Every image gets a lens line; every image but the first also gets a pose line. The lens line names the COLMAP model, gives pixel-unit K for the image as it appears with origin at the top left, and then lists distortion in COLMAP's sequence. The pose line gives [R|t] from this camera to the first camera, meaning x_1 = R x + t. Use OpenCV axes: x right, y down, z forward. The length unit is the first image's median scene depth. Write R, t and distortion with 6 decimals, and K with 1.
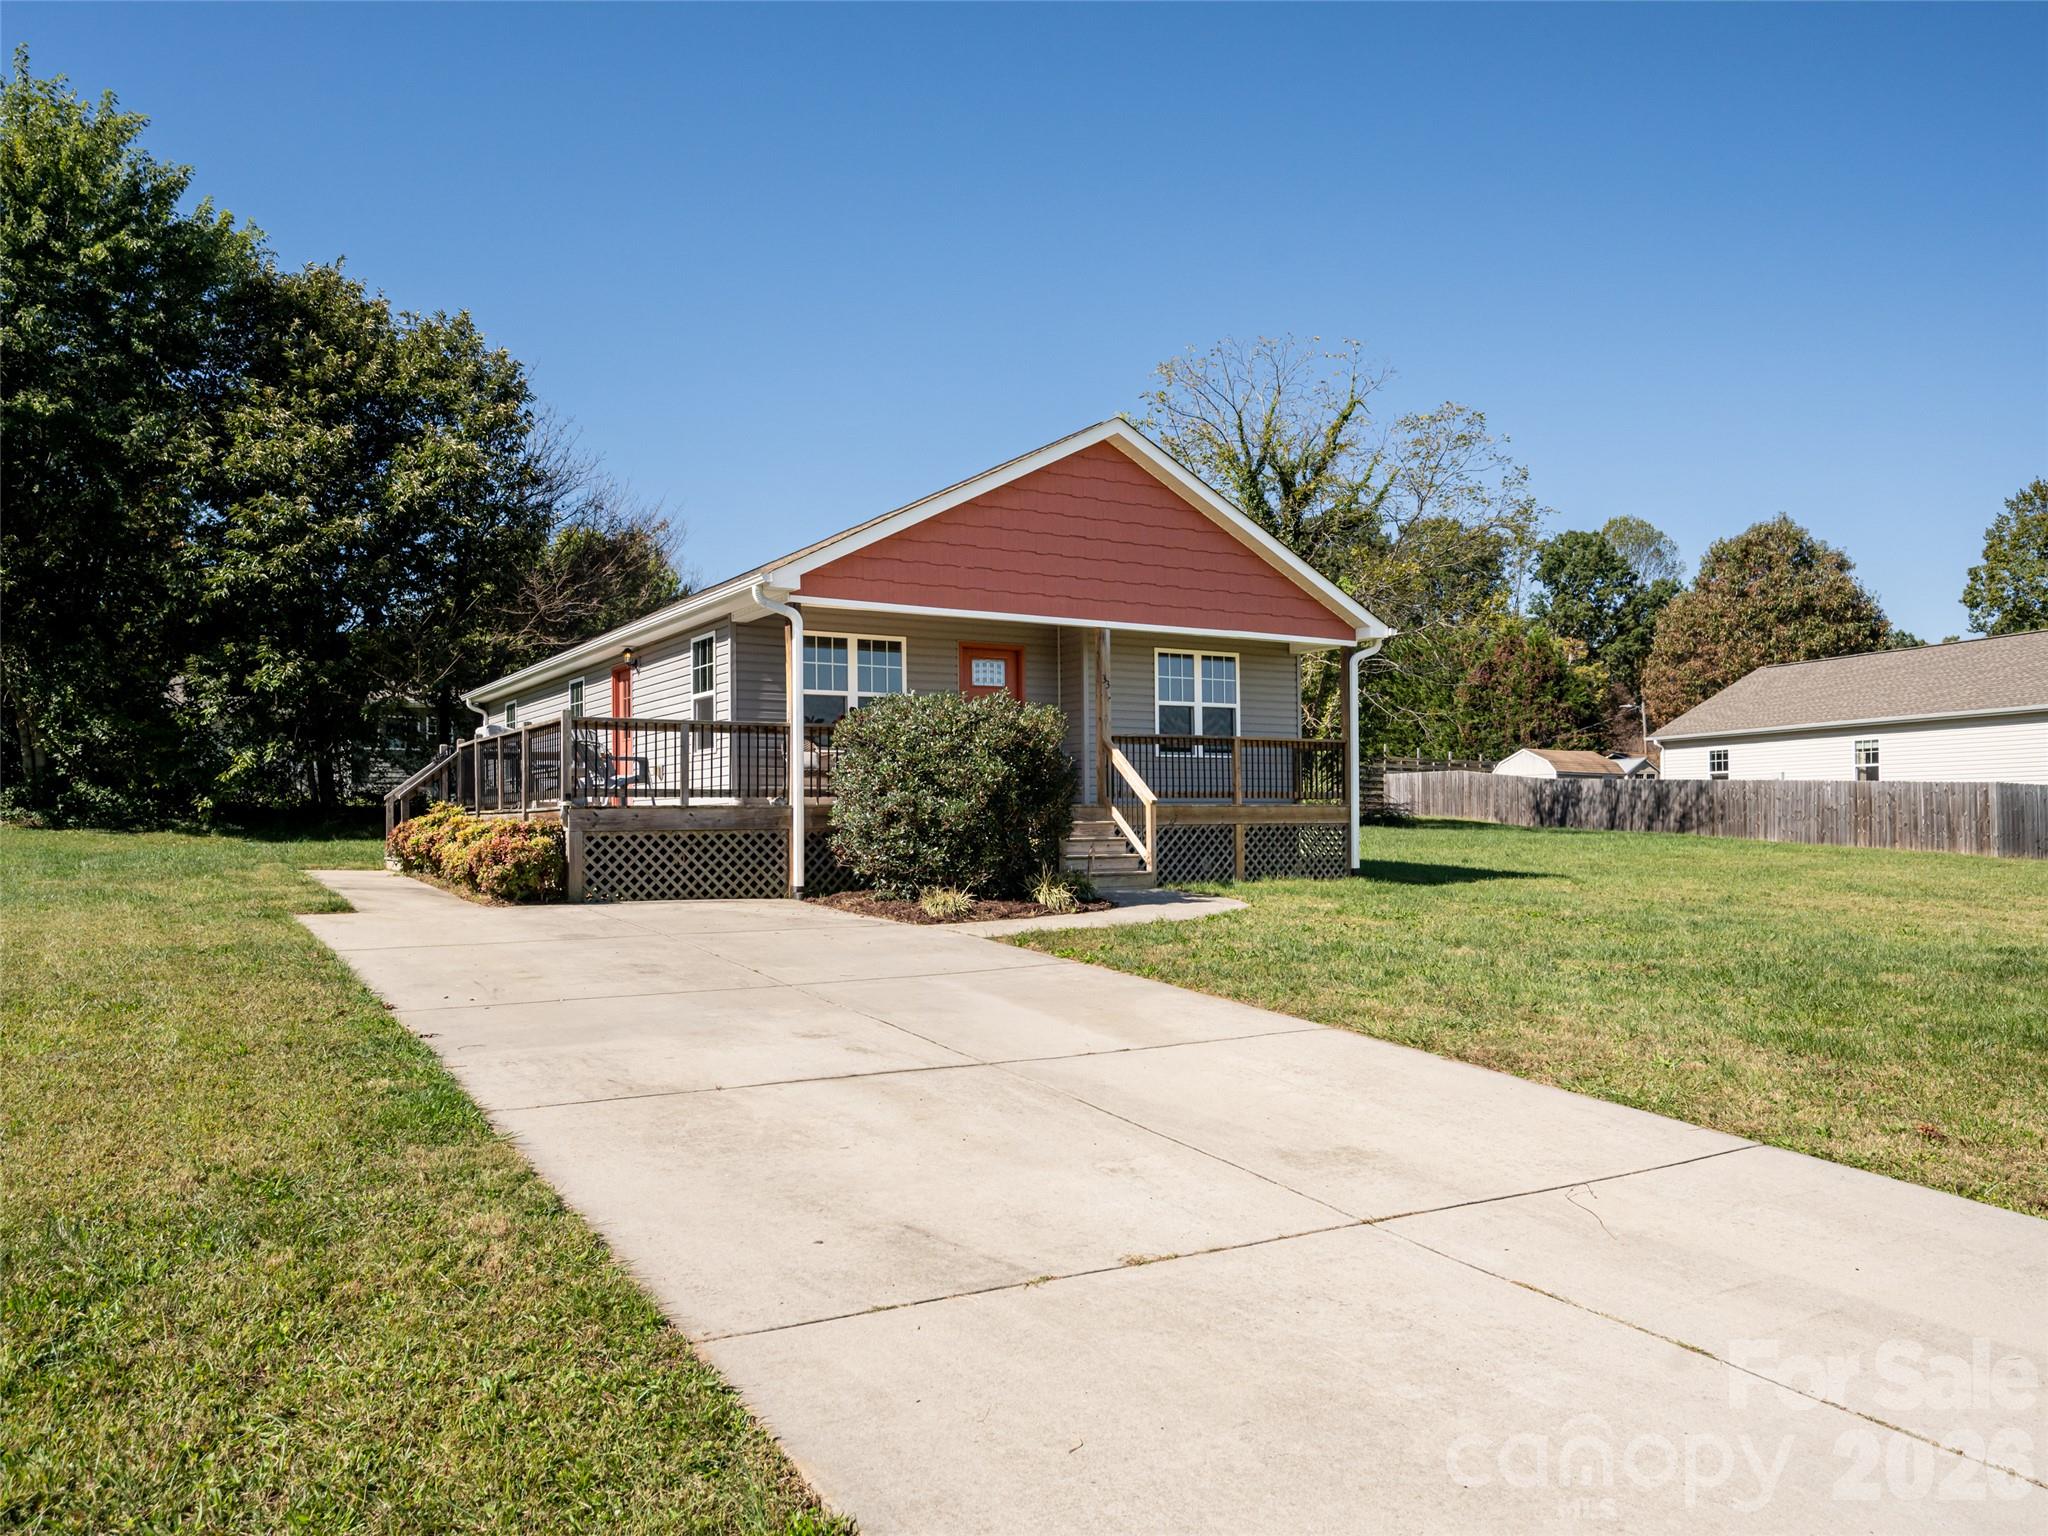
lens RADIAL K [[1458.3, 0, 963.4], [0, 1458.3, 785.2], [0, 0, 1]] dist [-0.004404, 0.005948]
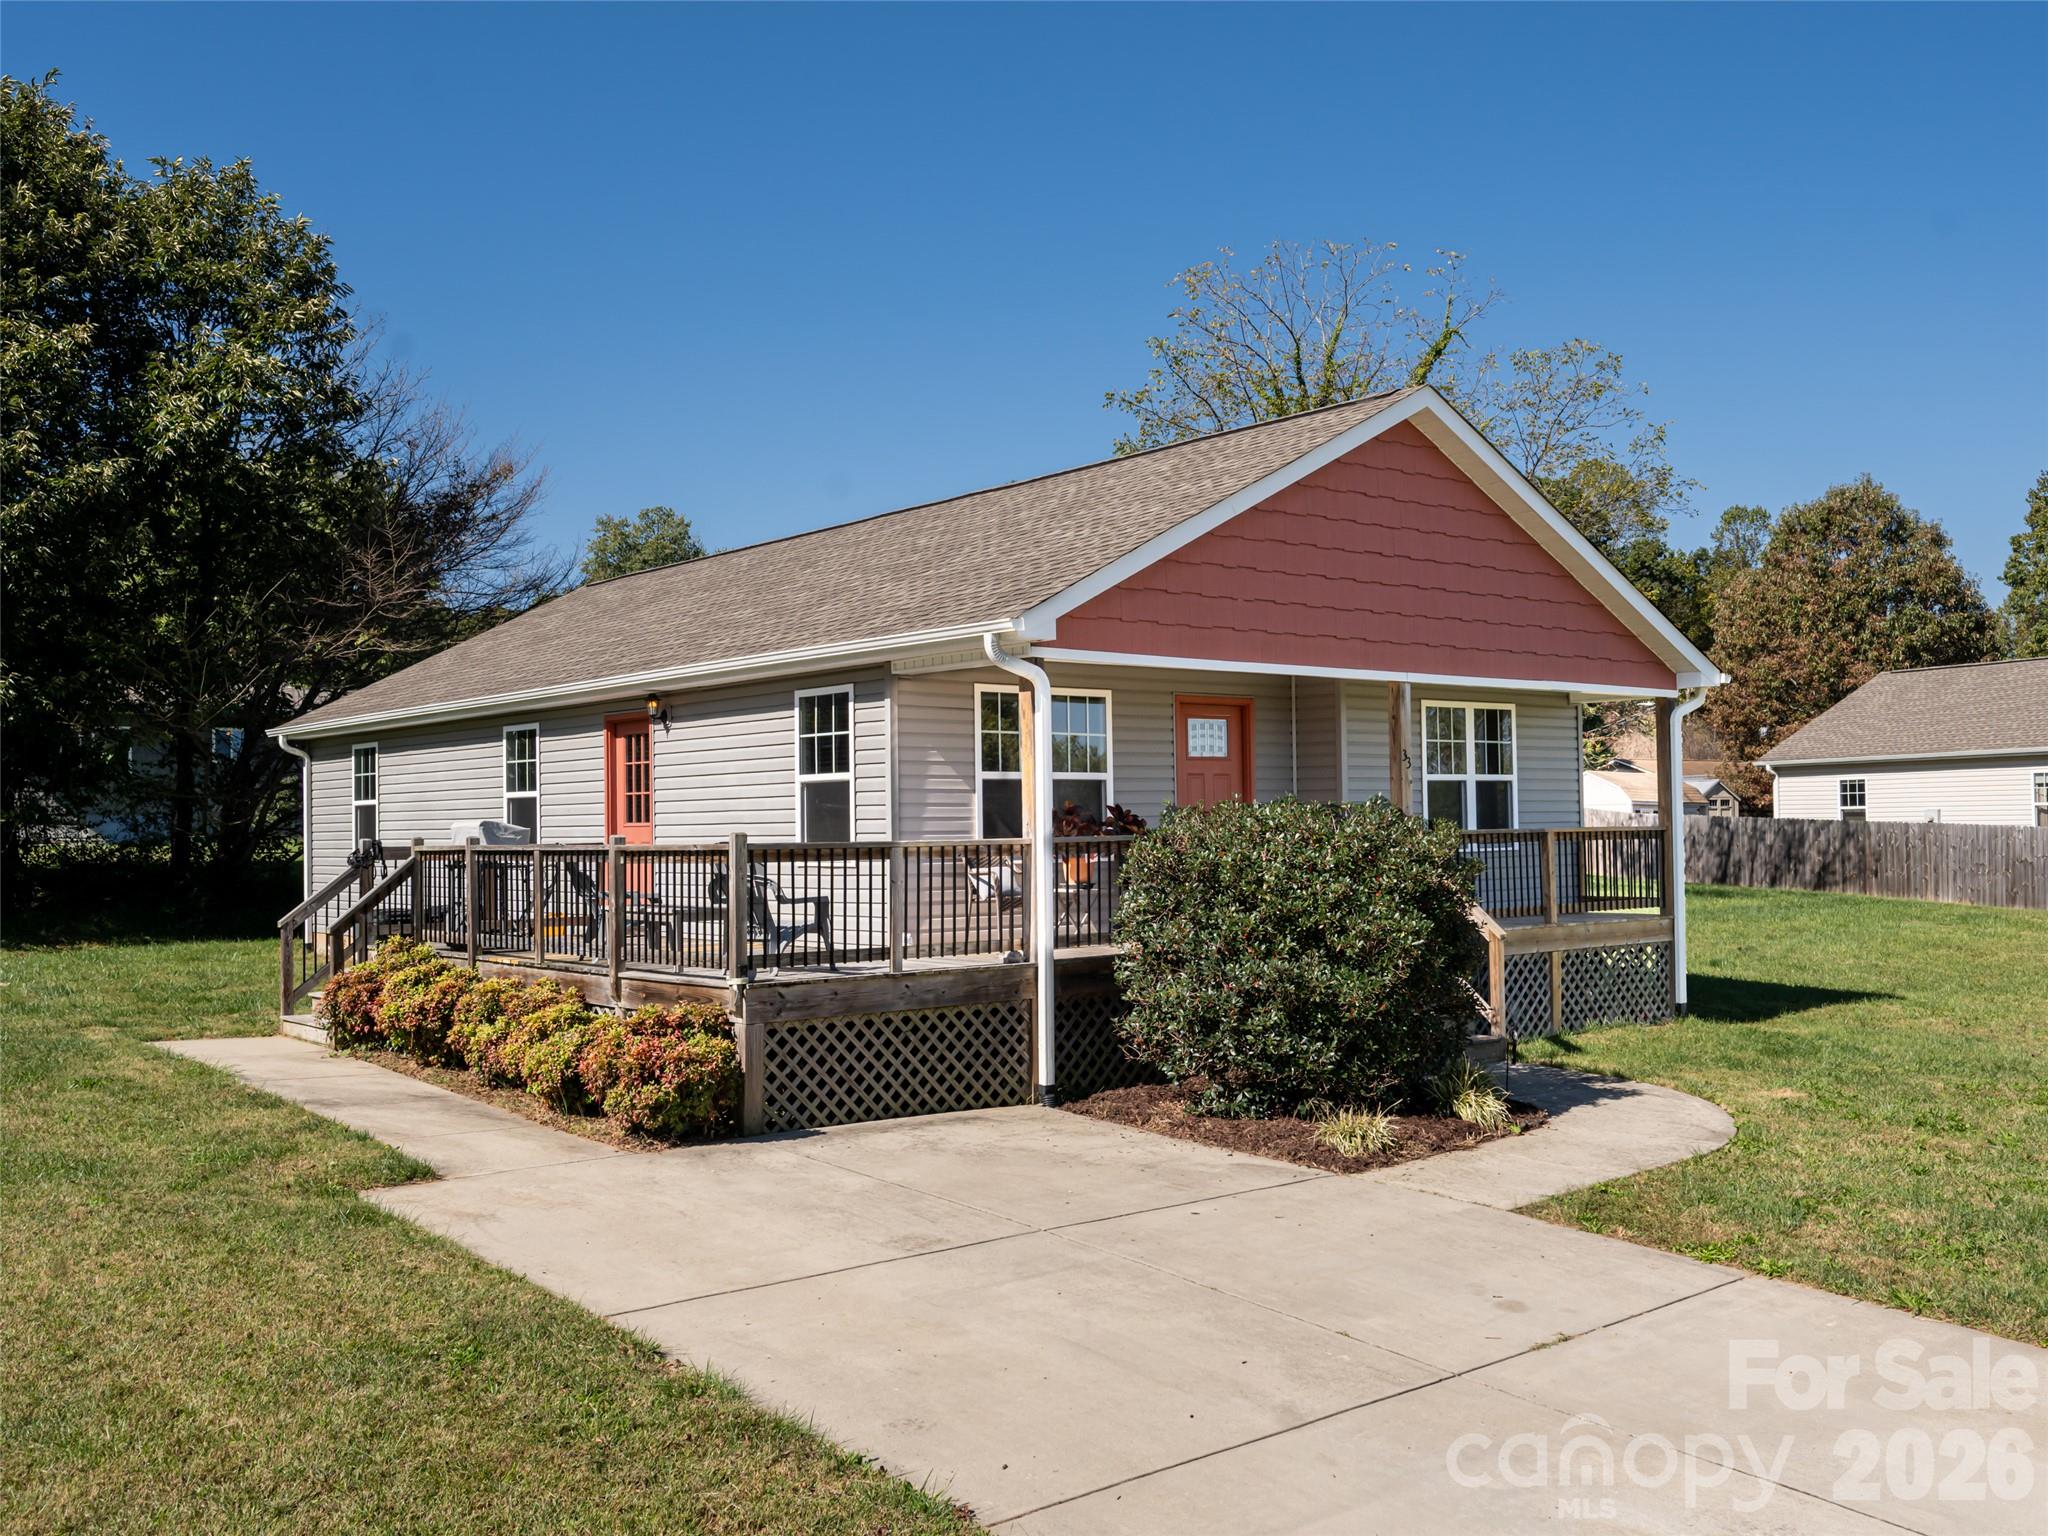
lens RADIAL K [[1885.0, 0, 1006.2], [0, 1885.0, 755.6], [0, 0, 1]] dist [0.005991, -0.004073]
pose [[0.988154, -0.000570, 0.153465, -0.191321], [0.002588, 0.999913, -0.012954, -0.050591], [-0.153444, 0.013198, 0.988069, 0.110160]]
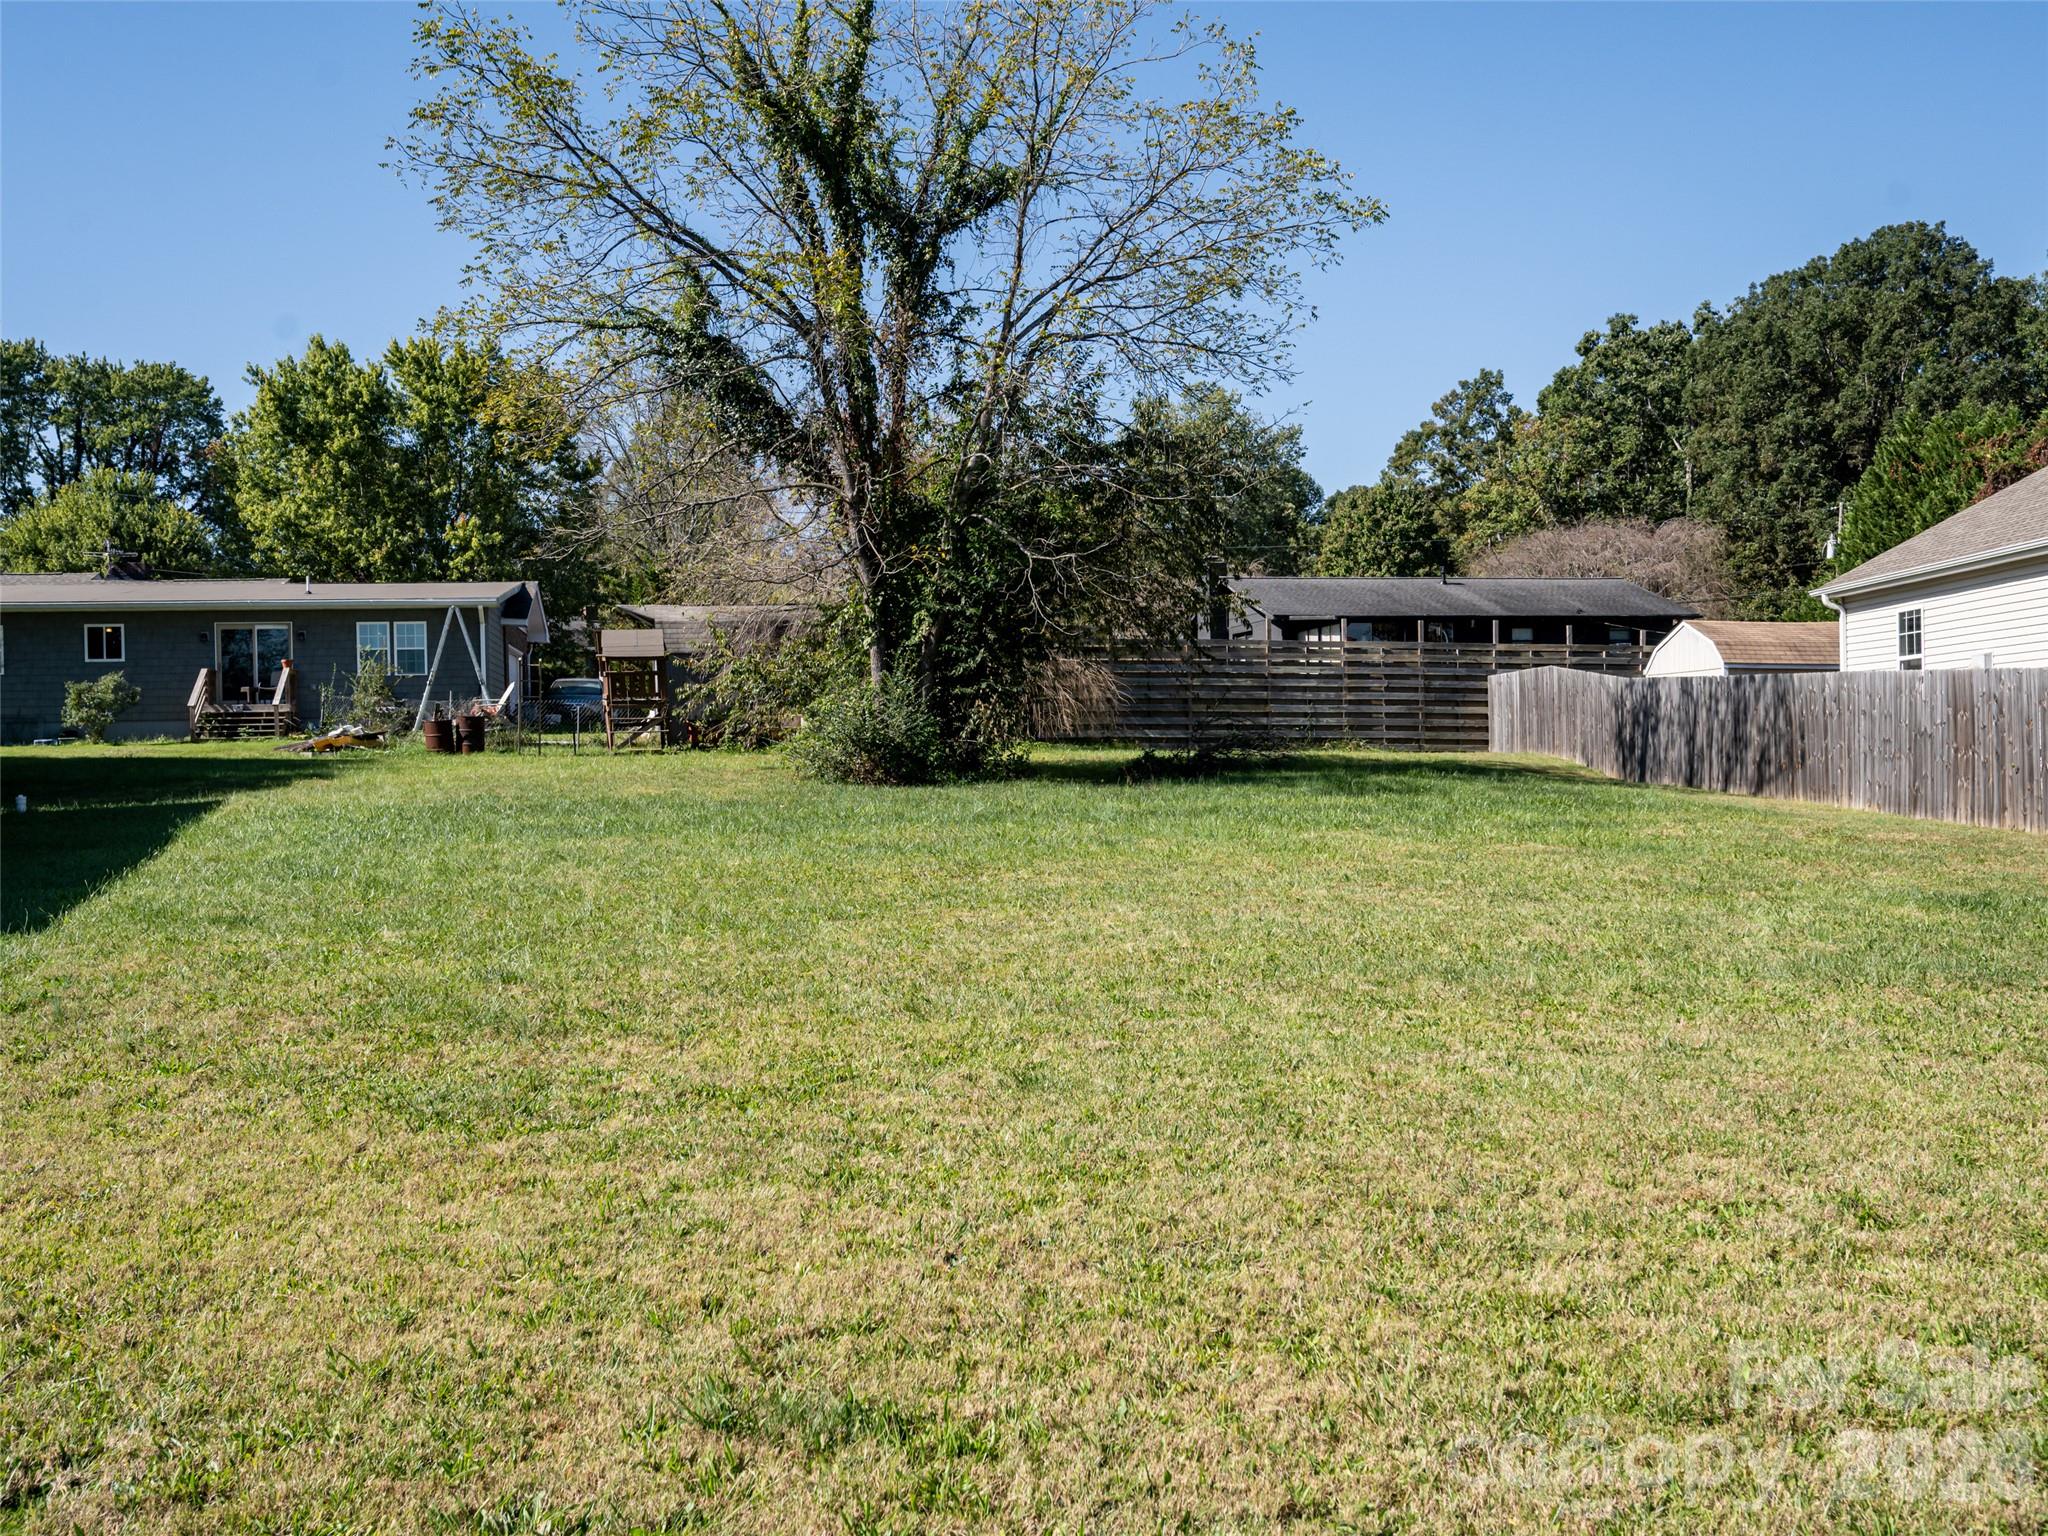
lens RADIAL K [[2023.4, 0, 1024.5], [0, 2023.4, 758.6], [0, 0, 1]] dist [0.070062, 0.000000]
pose [[0.944350, -0.010167, -0.328784, 1.002213], [0.018948, 0.999544, 0.023515, 0.007245], [0.328395, -0.028436, 0.944112, 0.572790]]
